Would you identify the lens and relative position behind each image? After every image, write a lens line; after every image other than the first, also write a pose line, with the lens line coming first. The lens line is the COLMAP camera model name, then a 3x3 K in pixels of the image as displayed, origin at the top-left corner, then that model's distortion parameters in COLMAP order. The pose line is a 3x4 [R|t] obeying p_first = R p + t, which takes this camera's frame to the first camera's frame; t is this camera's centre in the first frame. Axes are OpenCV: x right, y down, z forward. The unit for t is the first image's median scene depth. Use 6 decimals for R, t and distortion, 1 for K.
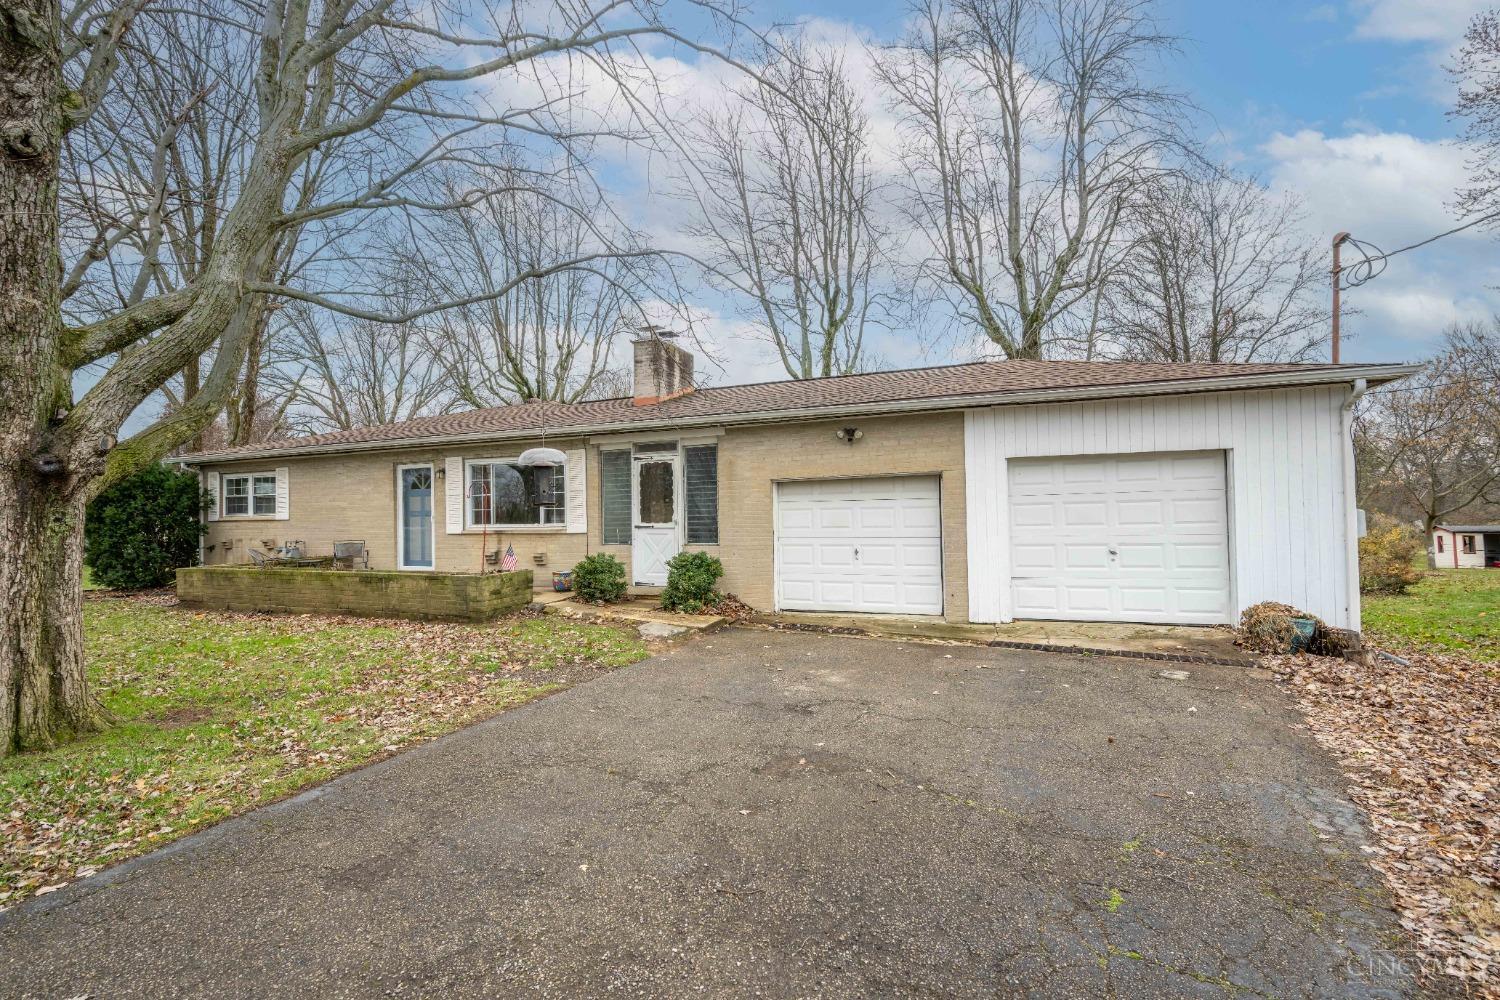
lens RADIAL K [[650.0, 0, 750.0], [0, 650.0, 500.0], [0, 0, 1]] dist [-0.001542, 0.000430]
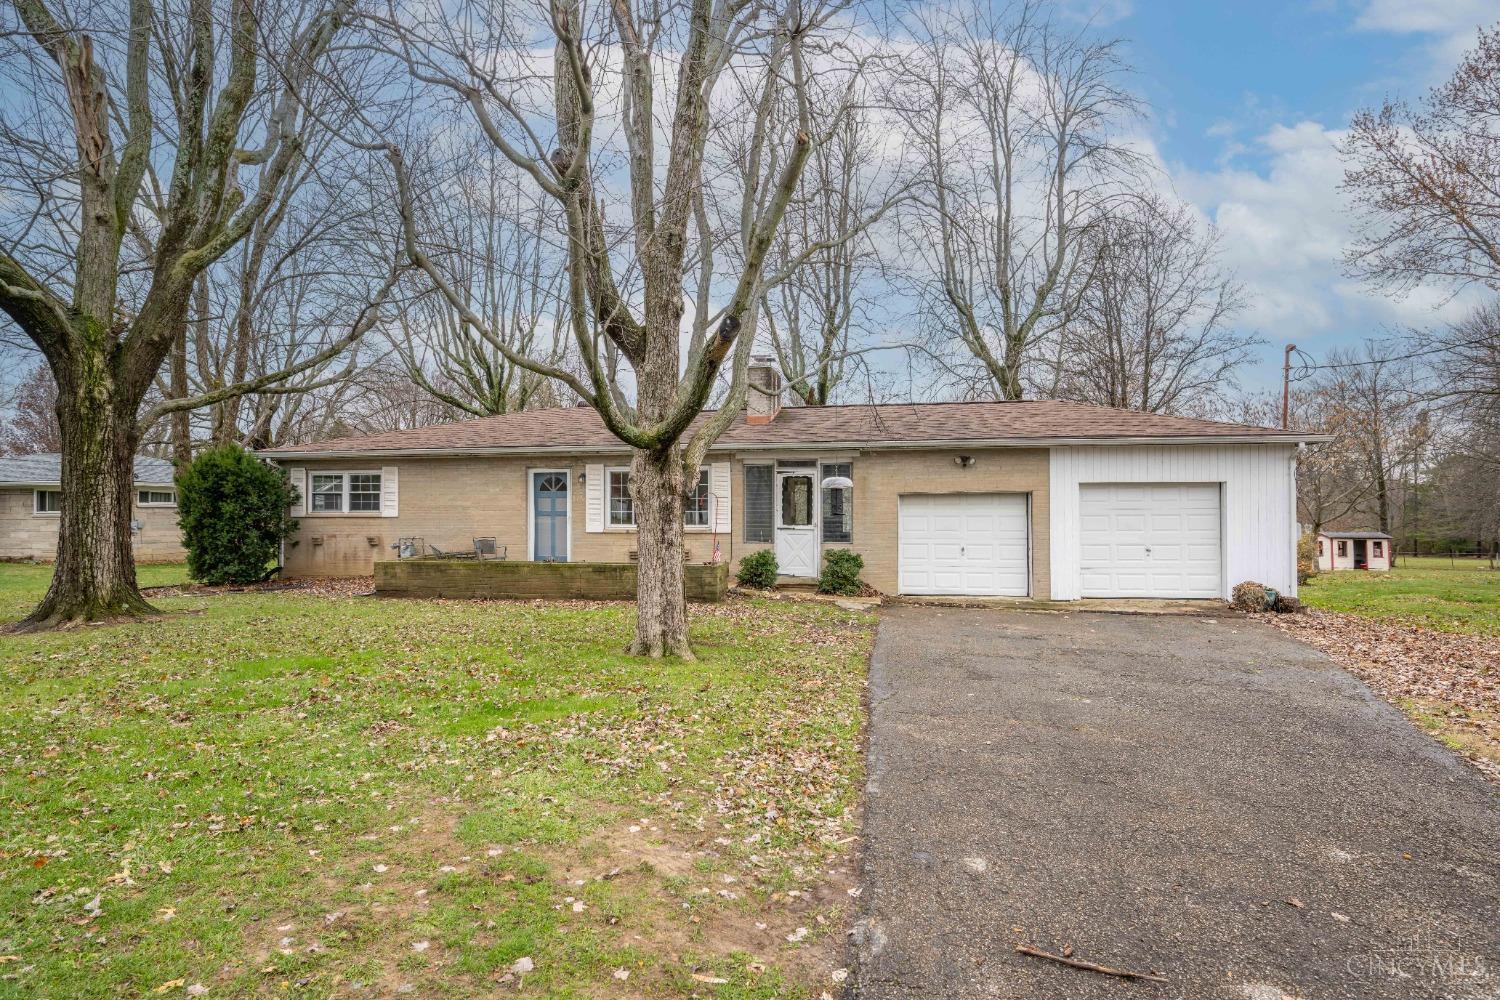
lens RADIAL K [[777.8, 0, 750.0], [0, 777.8, 500.0], [0, 0, 1]] dist [0.003664, -0.000009]
pose [[0.981714, 0.017422, 0.189562, -0.503058], [-0.019120, 0.999792, 0.007128, -0.021062], [-0.189398, -0.010622, 0.981843, -0.418841]]
